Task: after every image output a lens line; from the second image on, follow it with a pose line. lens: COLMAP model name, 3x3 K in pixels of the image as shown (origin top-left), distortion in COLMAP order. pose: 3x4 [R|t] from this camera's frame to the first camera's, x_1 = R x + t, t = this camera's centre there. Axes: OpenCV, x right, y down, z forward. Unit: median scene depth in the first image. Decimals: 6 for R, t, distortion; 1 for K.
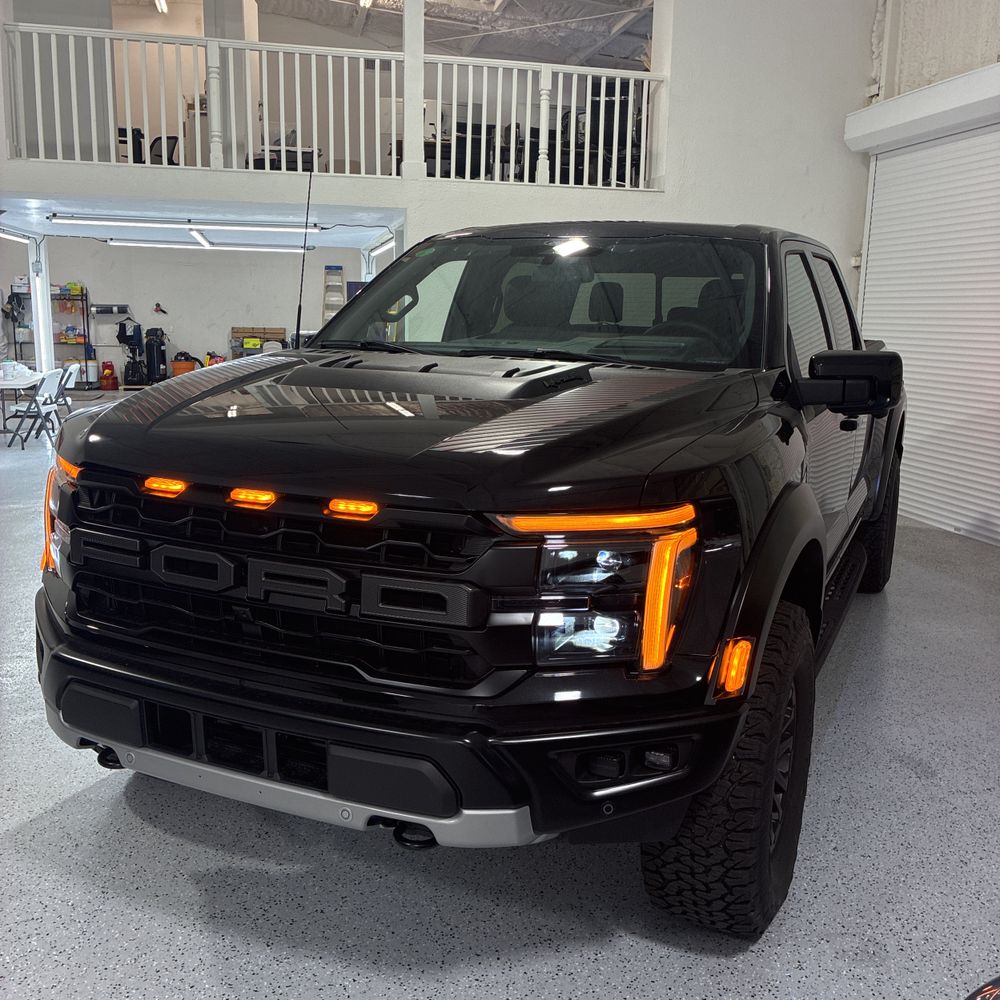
lens RADIAL K [[993.6, 0, 500.0], [0, 993.6, 500.0], [0, 0, 1]] dist [0.017813, -0.009431]
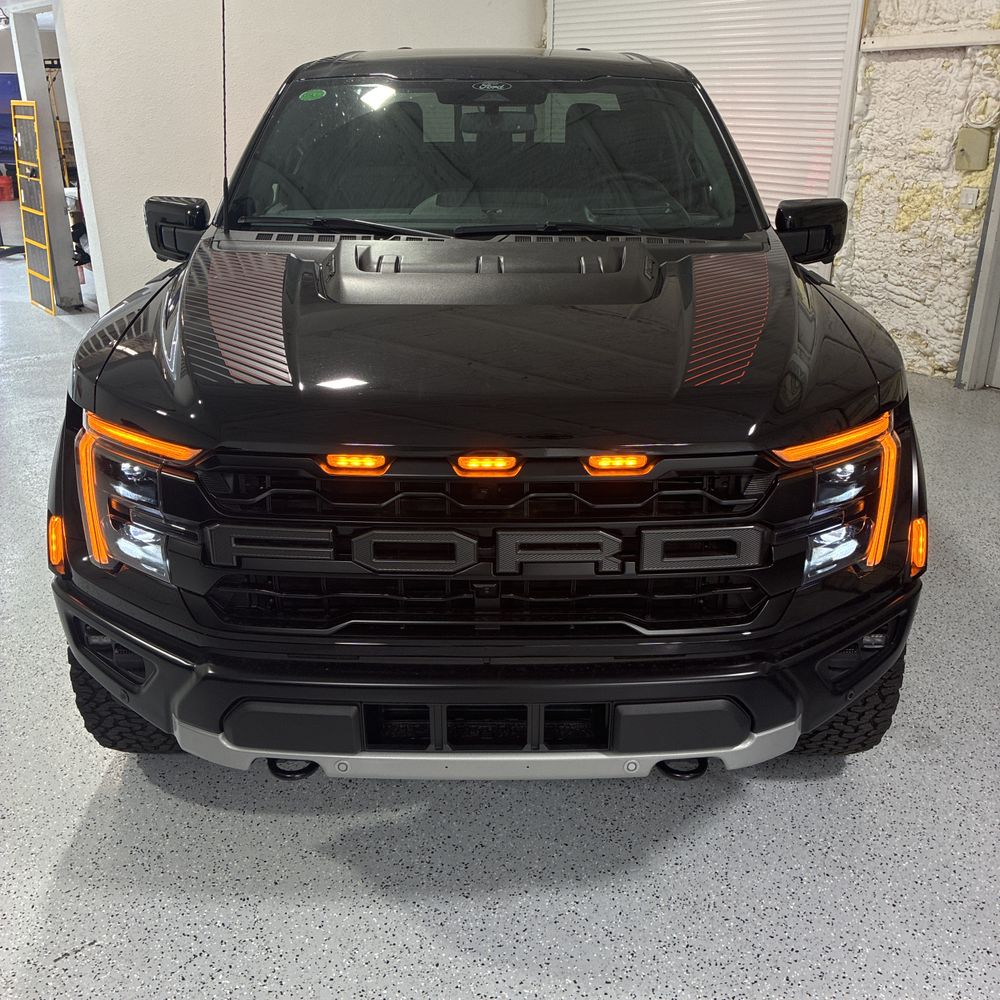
lens RADIAL K [[999.1, 0, 500.0], [0, 999.1, 500.0], [0, 0, 1]] dist [0.043231, -0.035457]
pose [[0.909348, -0.172033, 0.378801, -0.551696], [0.092881, 0.971469, 0.218223, -0.155957], [-0.405535, -0.163258, 0.899382, 0.182249]]
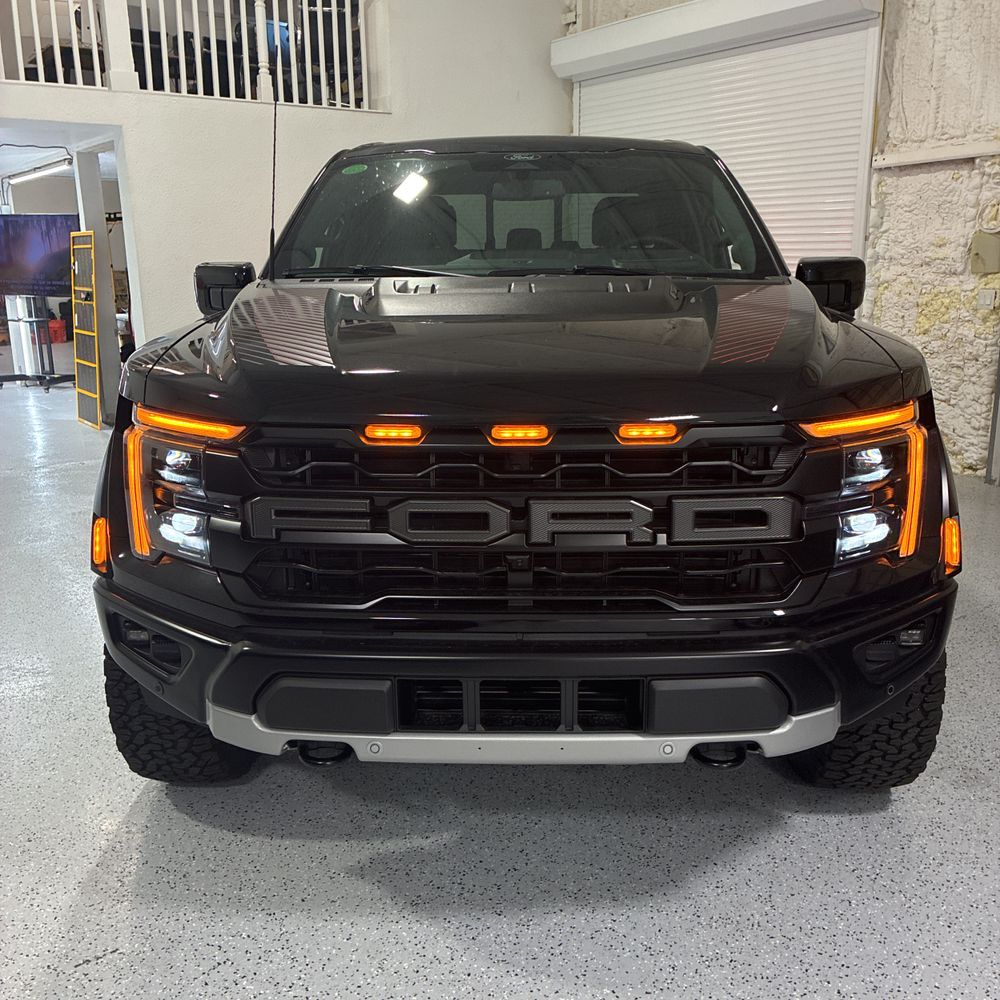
lens RADIAL K [[999.1, 0, 500.0], [0, 999.1, 500.0], [0, 0, 1]] dist [0.043231, -0.035457]
pose [[0.920244, -0.122445, 0.371695, -0.582653], [0.099157, 0.991752, 0.081214, -0.018672], [-0.378574, -0.037881, 0.924796, 0.151044]]
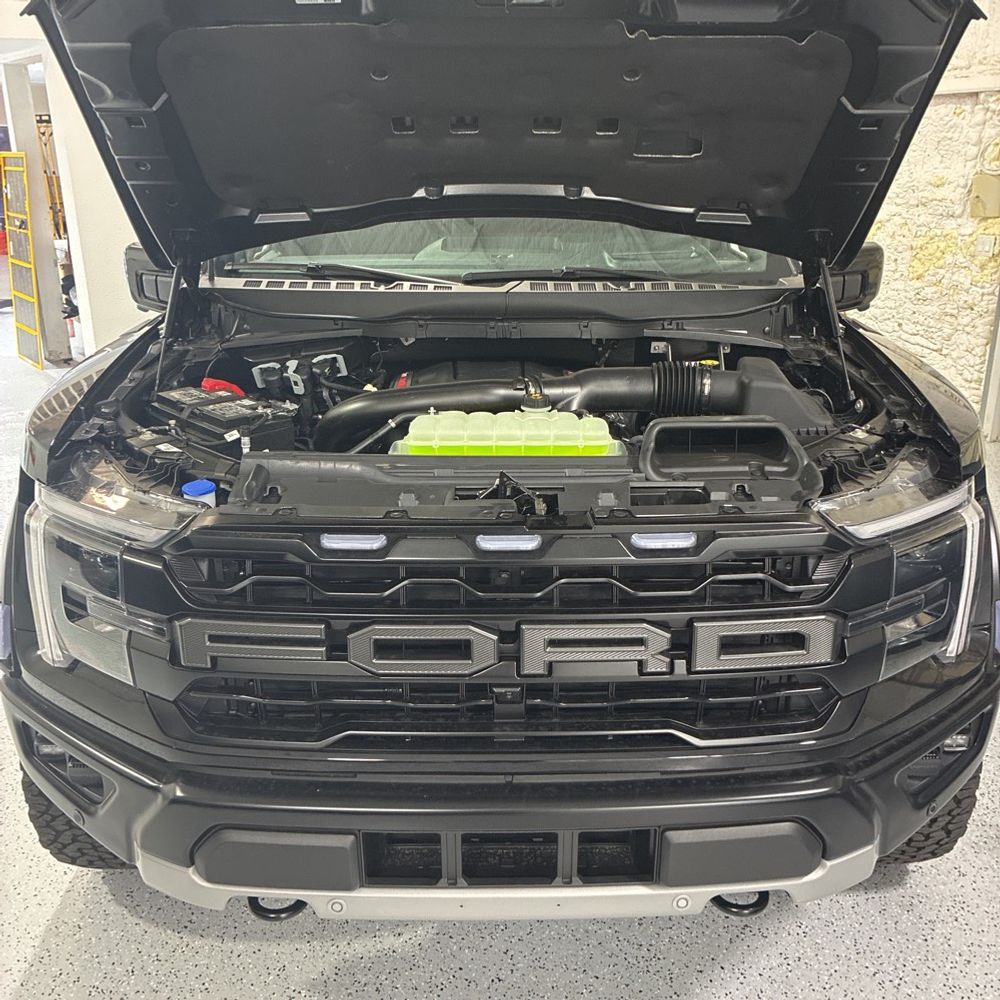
lens RADIAL K [[1014.8, 0, 508.3], [0, 1014.8, 495.5], [0, 0, 1]] dist [0.013468, 0.023506]
pose [[0.904712, -0.156517, 0.396231, -0.517567], [0.097458, 0.981440, 0.165157, -0.156083], [-0.414727, -0.110803, 0.903174, 0.303632]]
